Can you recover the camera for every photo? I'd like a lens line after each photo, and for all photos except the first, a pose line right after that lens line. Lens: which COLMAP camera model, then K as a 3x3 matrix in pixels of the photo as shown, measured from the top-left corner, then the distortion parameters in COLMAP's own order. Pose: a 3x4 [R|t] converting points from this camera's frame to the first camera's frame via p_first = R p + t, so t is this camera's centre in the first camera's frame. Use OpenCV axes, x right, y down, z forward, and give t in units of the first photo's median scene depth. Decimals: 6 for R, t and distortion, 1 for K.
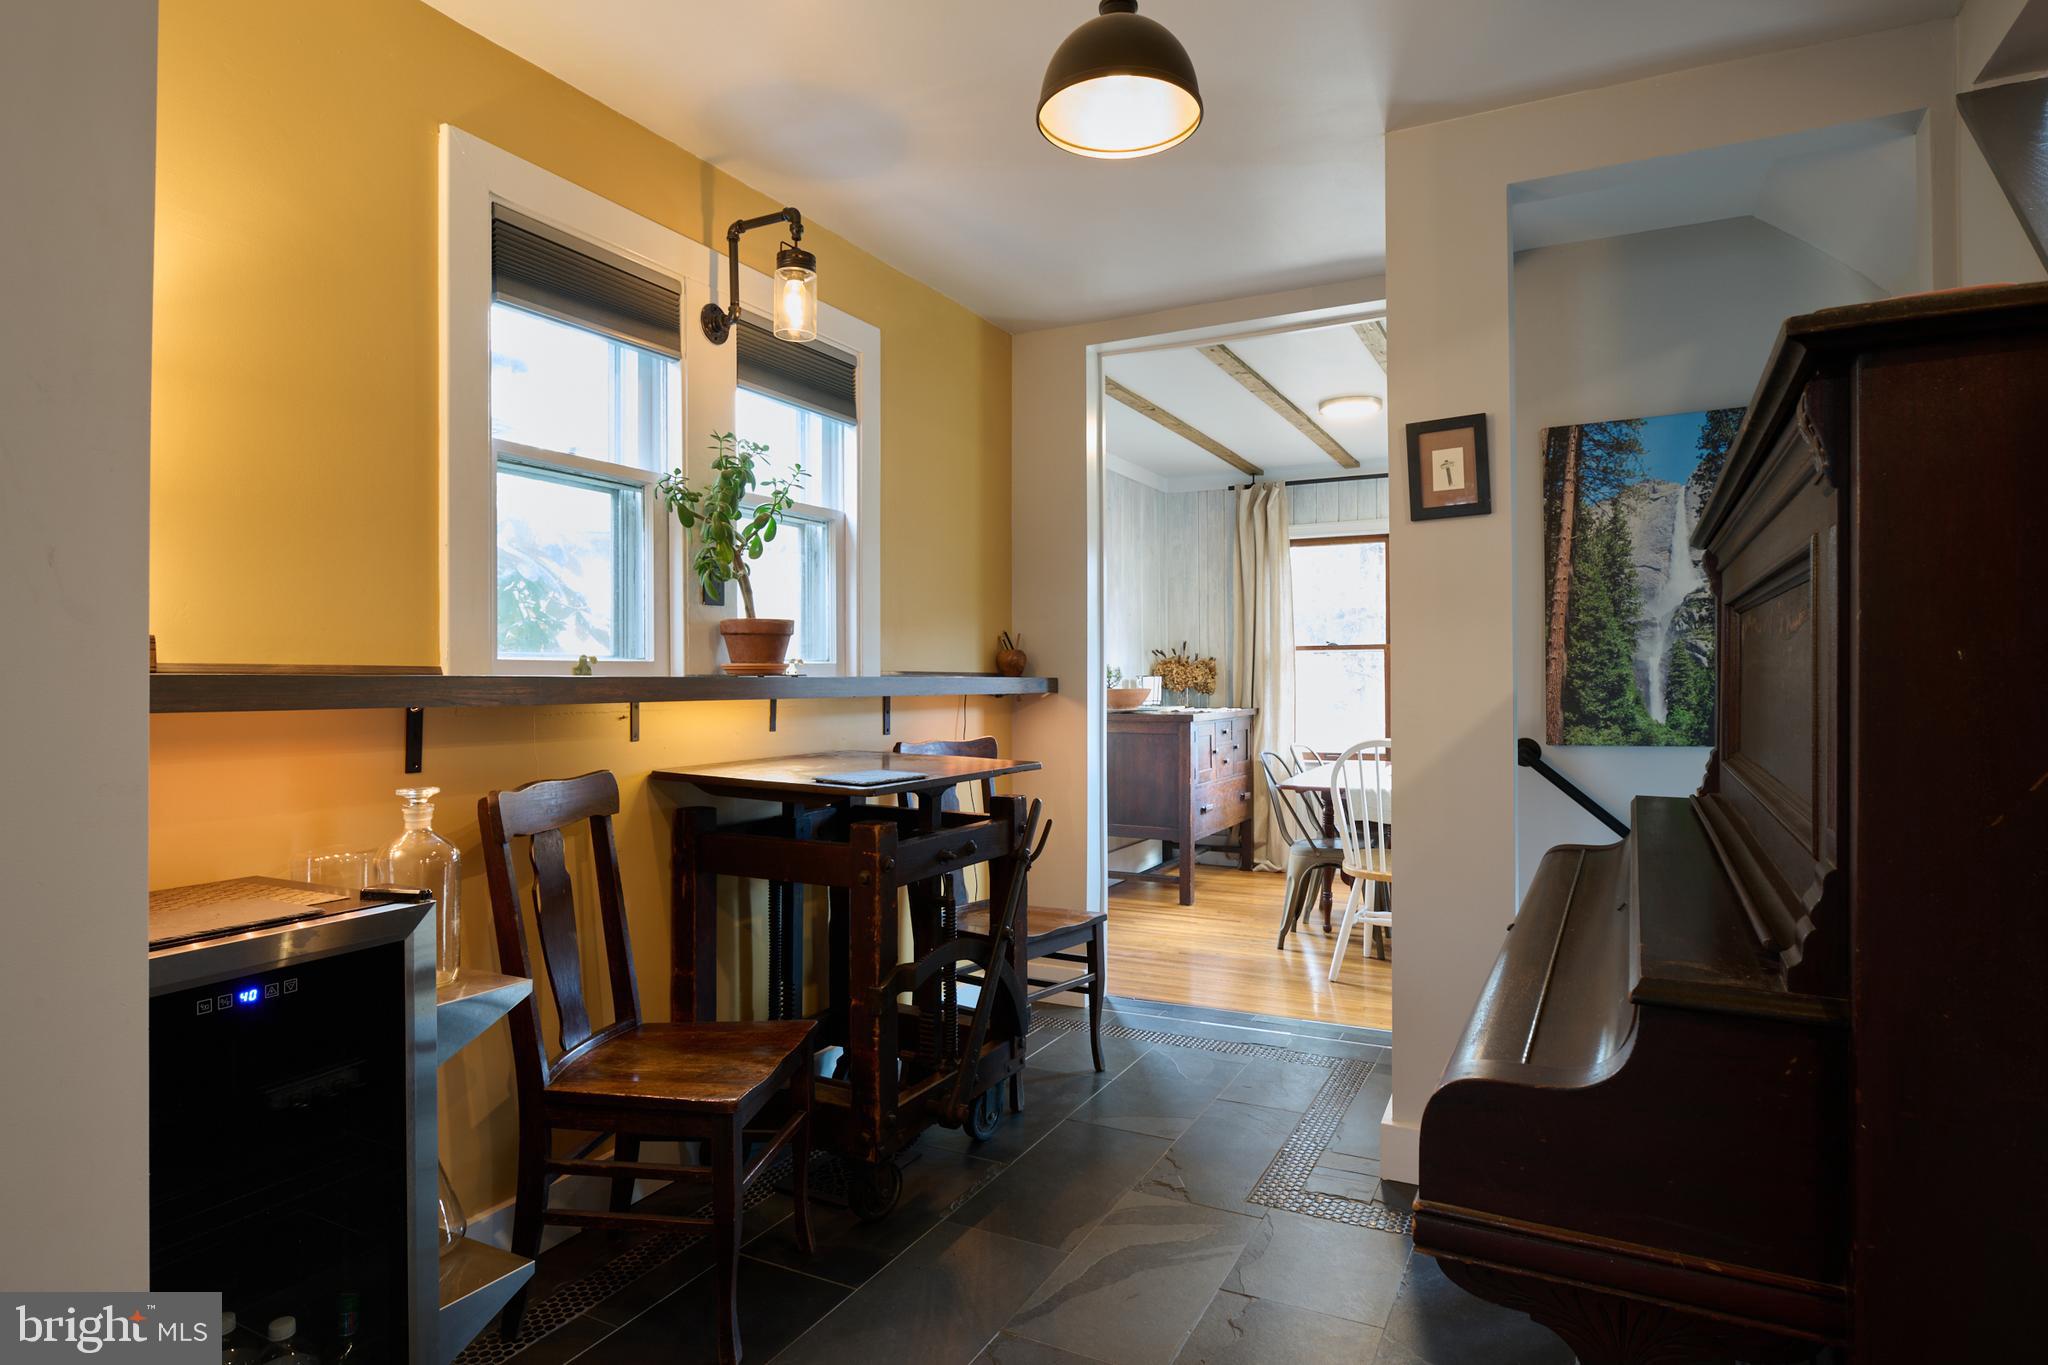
lens RADIAL K [[1121.9, 0, 1024.8], [0, 1121.9, 677.6], [0, 0, 1]] dist [-0.003366, -0.004899]
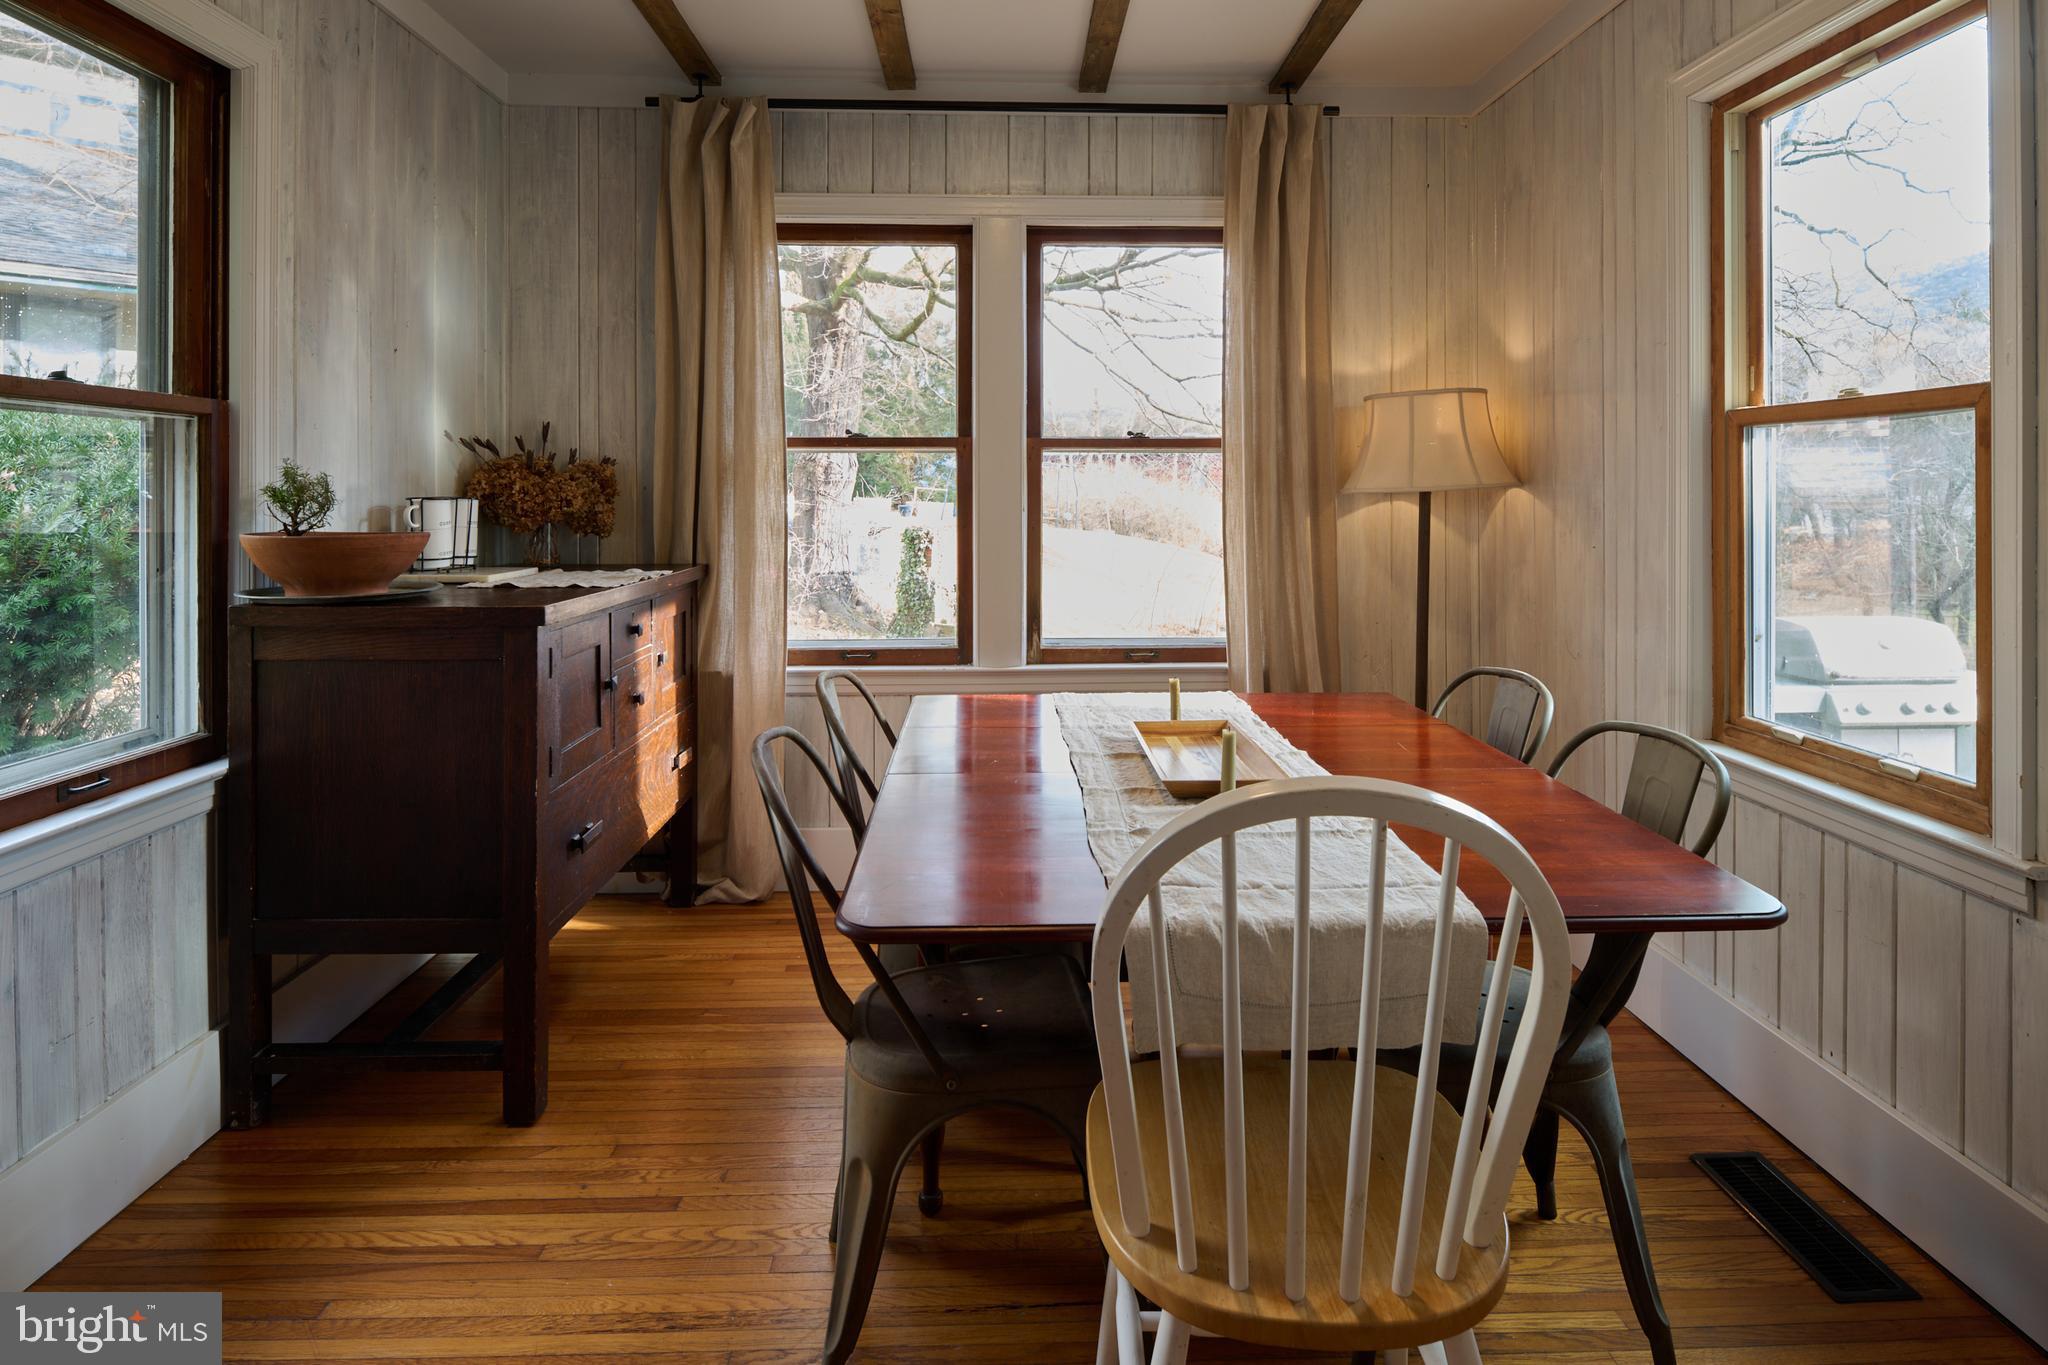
lens RADIAL K [[1121.9, 0, 1057.5], [0, 1121.9, 493.1], [0, 0, 1]] dist [-0.003366, -0.004899]
pose [[0.860861, 0.004745, 0.508818, 0.093522], [-0.003870, 0.999989, -0.002778, -0.002844], [-0.508825, 0.000423, 0.860870, 0.516749]]
